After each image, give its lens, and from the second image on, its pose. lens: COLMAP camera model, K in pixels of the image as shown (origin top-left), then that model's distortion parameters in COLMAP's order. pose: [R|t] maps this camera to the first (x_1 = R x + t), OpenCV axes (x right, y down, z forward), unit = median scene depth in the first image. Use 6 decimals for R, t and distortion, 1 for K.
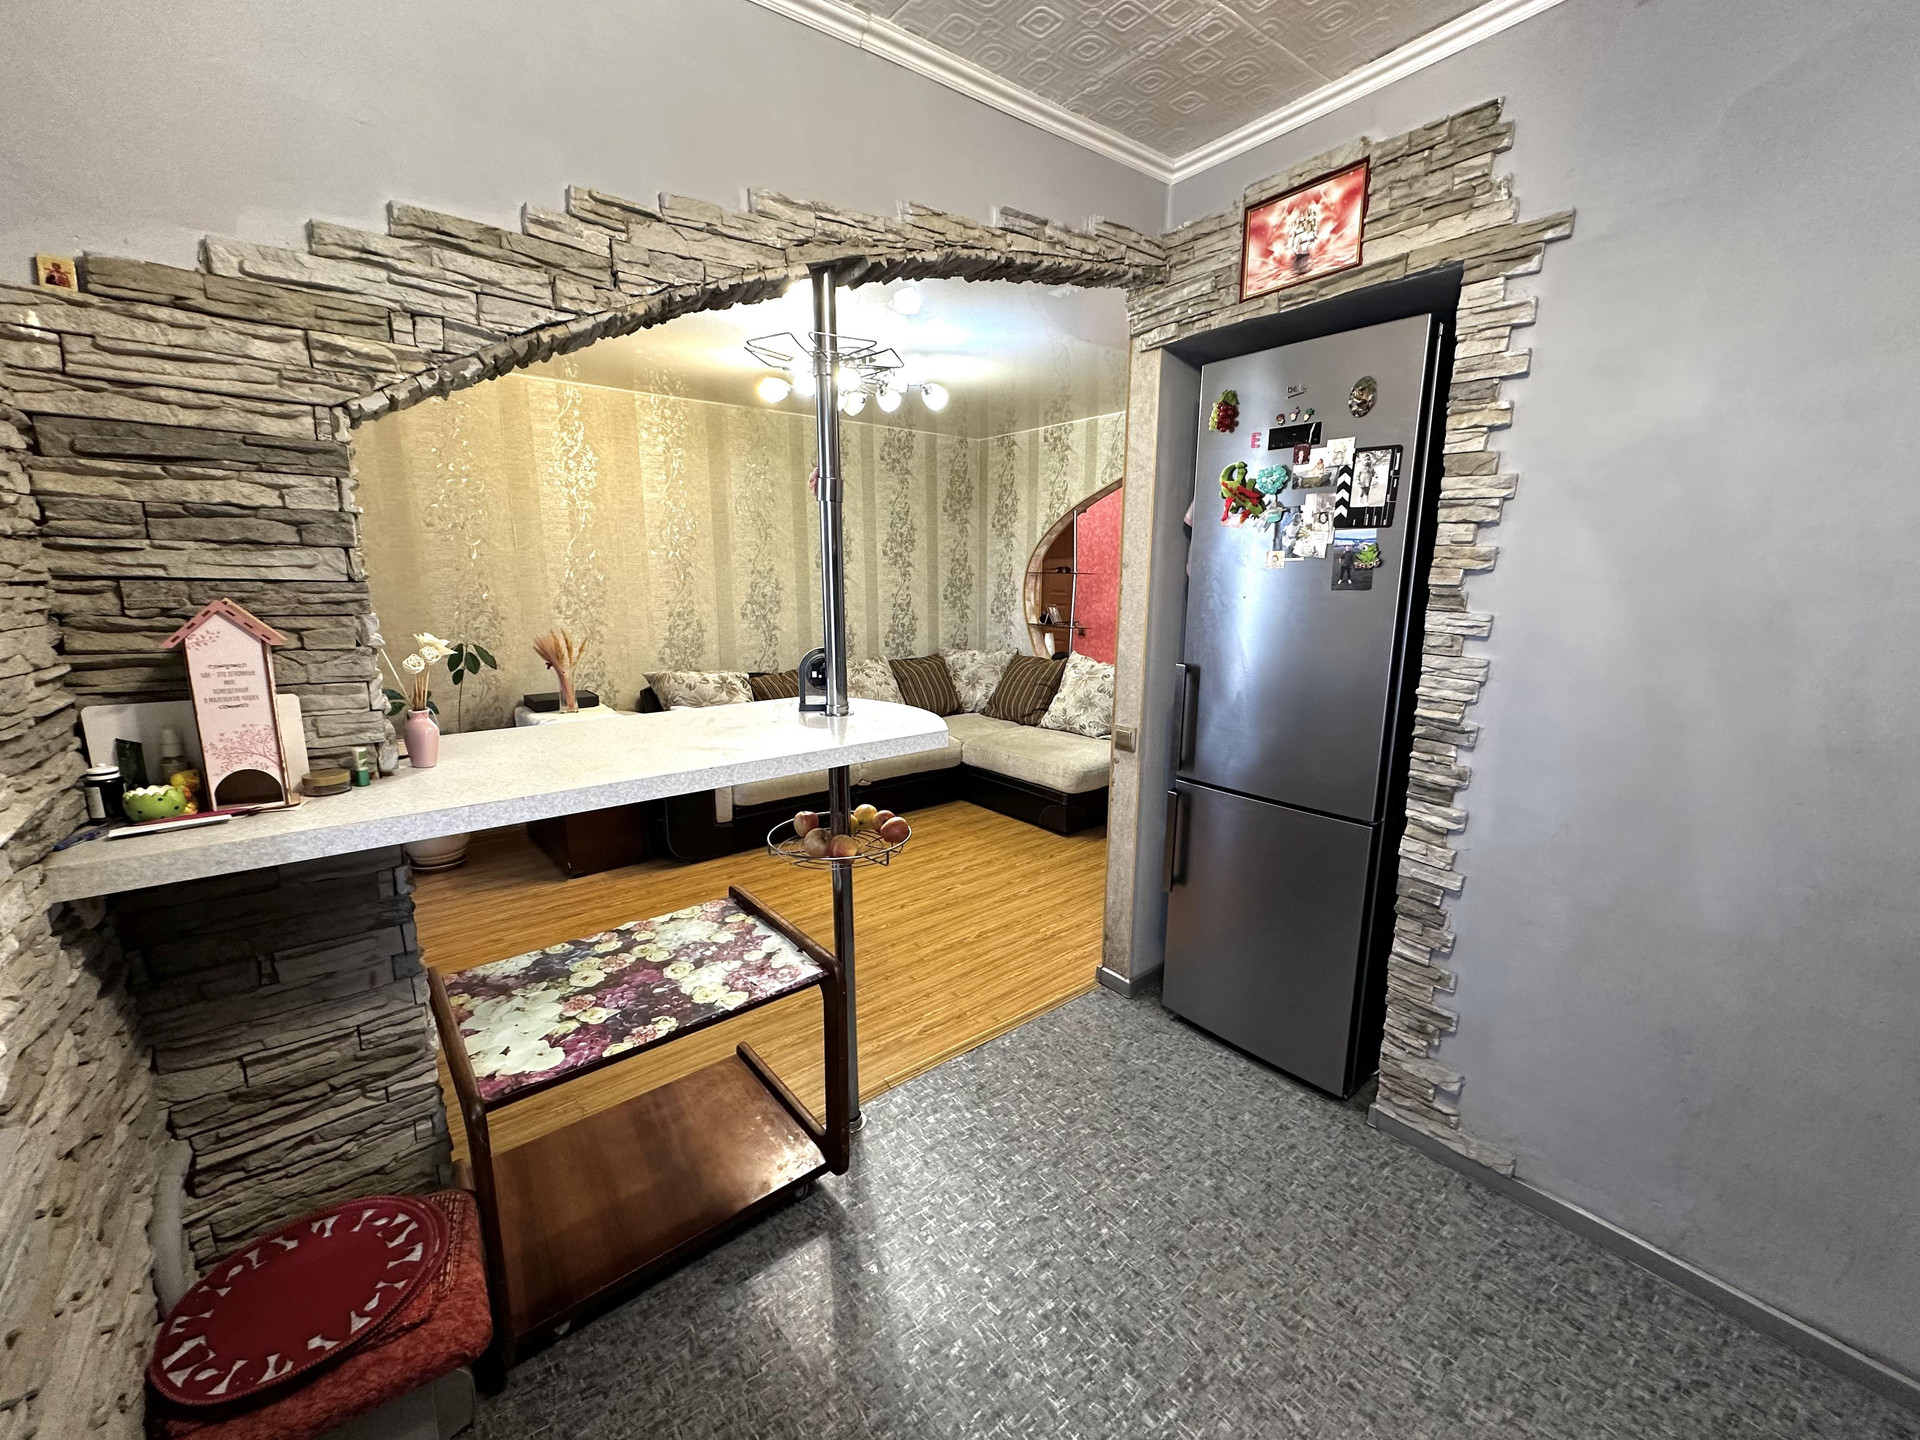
lens RADIAL K [[772.4, 0, 957.6], [0, 772.4, 721.9], [0, 0, 1]] dist [-0.001838, -0.000378]
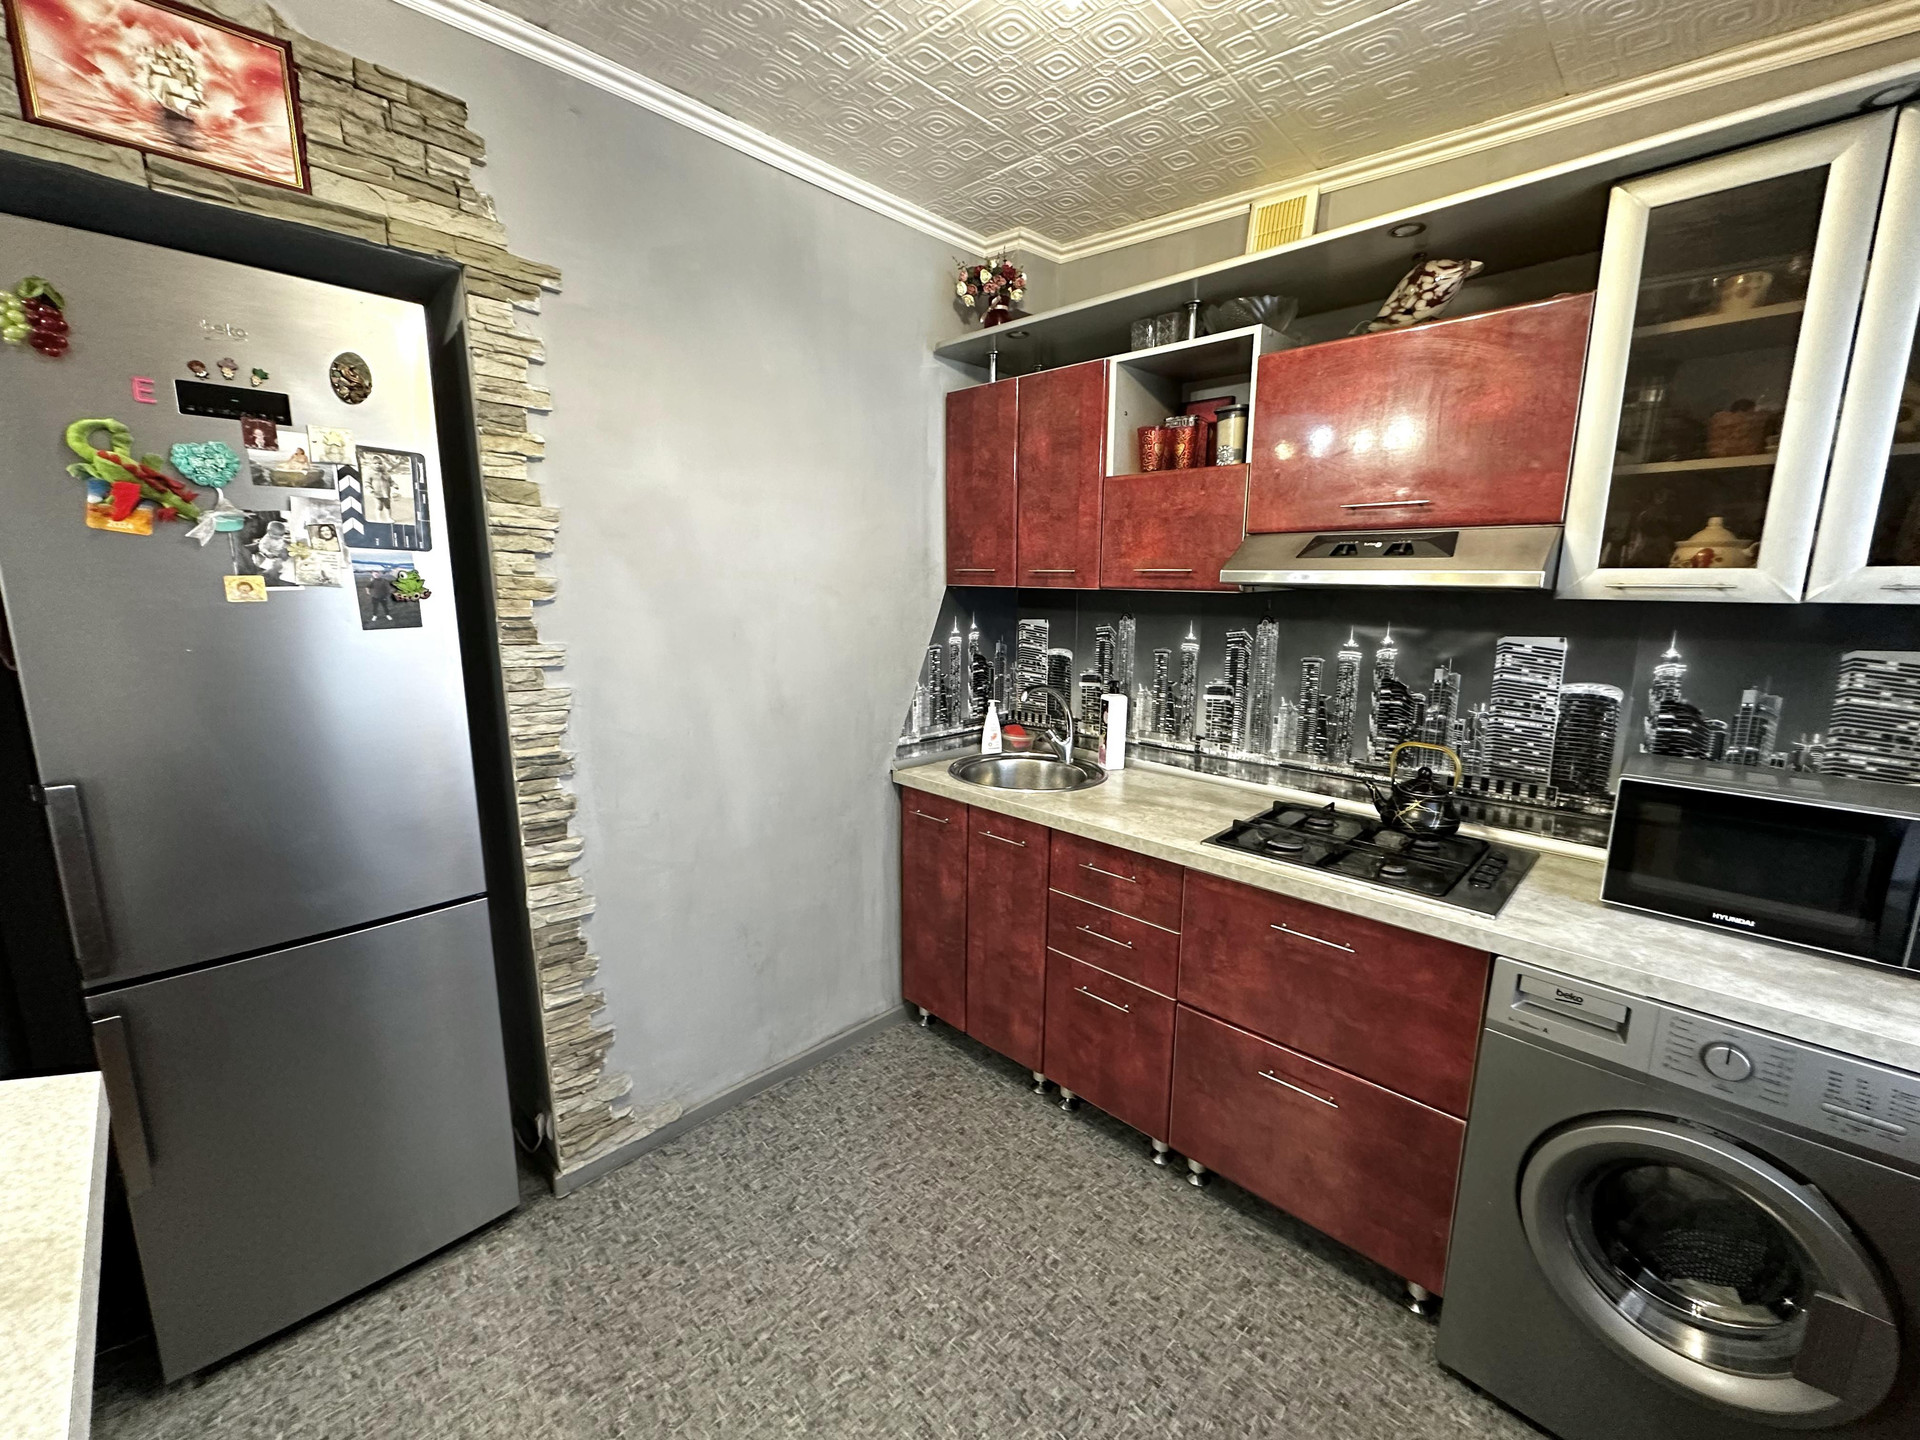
lens RADIAL K [[772.4, 0, 962.3], [0, 772.4, 719.8], [0, 0, 1]] dist [-0.001838, -0.000378]
pose [[-0.119563, -0.178446, 0.976658, -0.361330], [0.182372, 0.963029, 0.198282, -0.139130], [-0.975933, 0.201822, -0.082599, 0.550879]]
